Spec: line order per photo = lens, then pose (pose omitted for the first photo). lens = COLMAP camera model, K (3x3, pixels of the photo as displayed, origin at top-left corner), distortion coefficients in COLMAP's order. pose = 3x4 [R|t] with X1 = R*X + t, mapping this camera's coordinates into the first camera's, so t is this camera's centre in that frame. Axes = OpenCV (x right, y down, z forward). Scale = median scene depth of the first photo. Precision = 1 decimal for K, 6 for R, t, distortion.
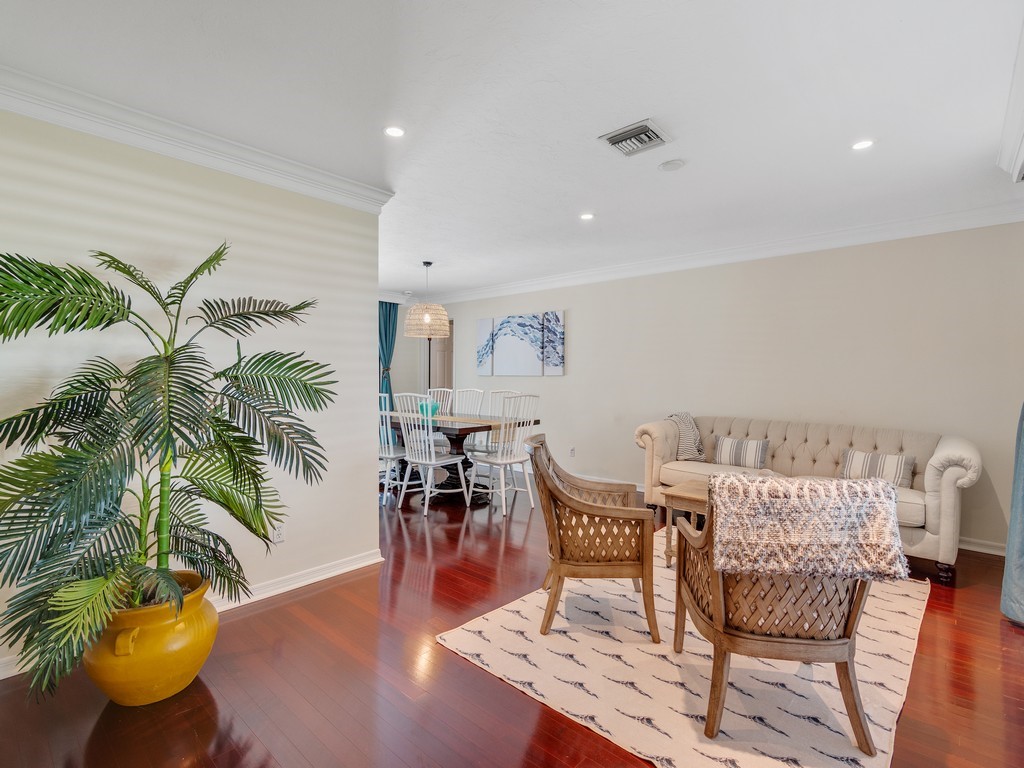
lens RADIAL K [[557.3, 0, 512.0], [0, 557.3, 384.0], [0, 0, 1]] dist [-0.000091, -0.000023]
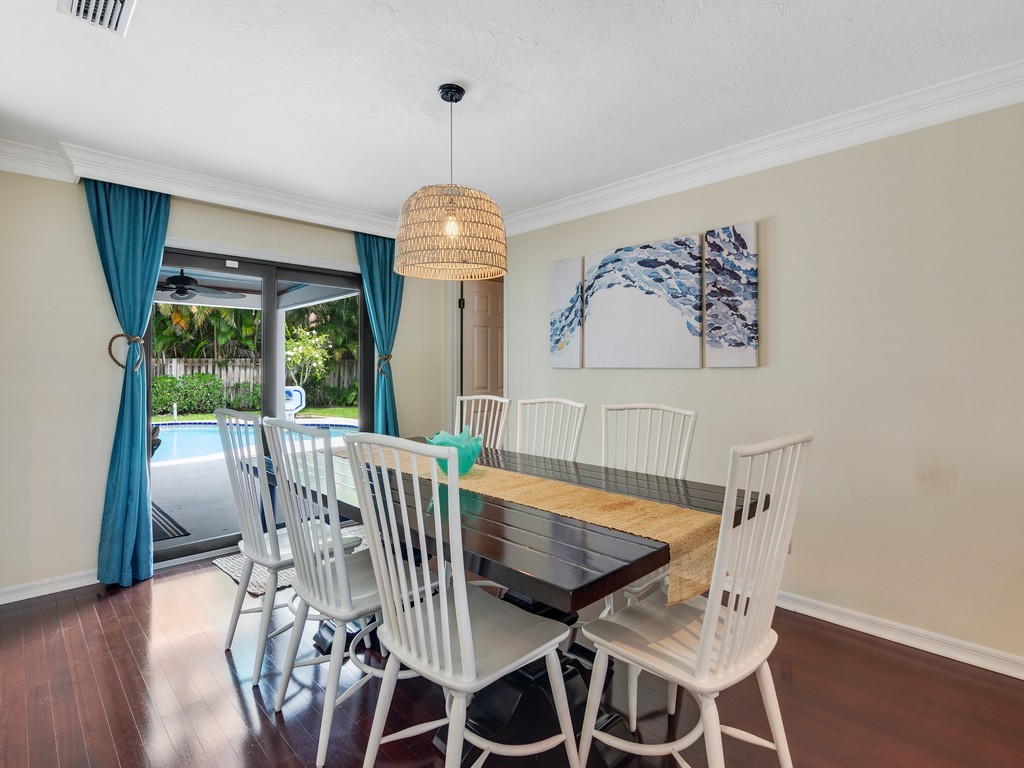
lens RADIAL K [[557.3, 0, 512.0], [0, 557.3, 384.0], [0, 0, 1]] dist [-0.000091, -0.000023]
pose [[0.997925, -0.003784, -0.064273, -0.072680], [0.004760, 0.999876, 0.015034, -0.009068], [0.064208, -0.015309, 0.997819, 0.524941]]
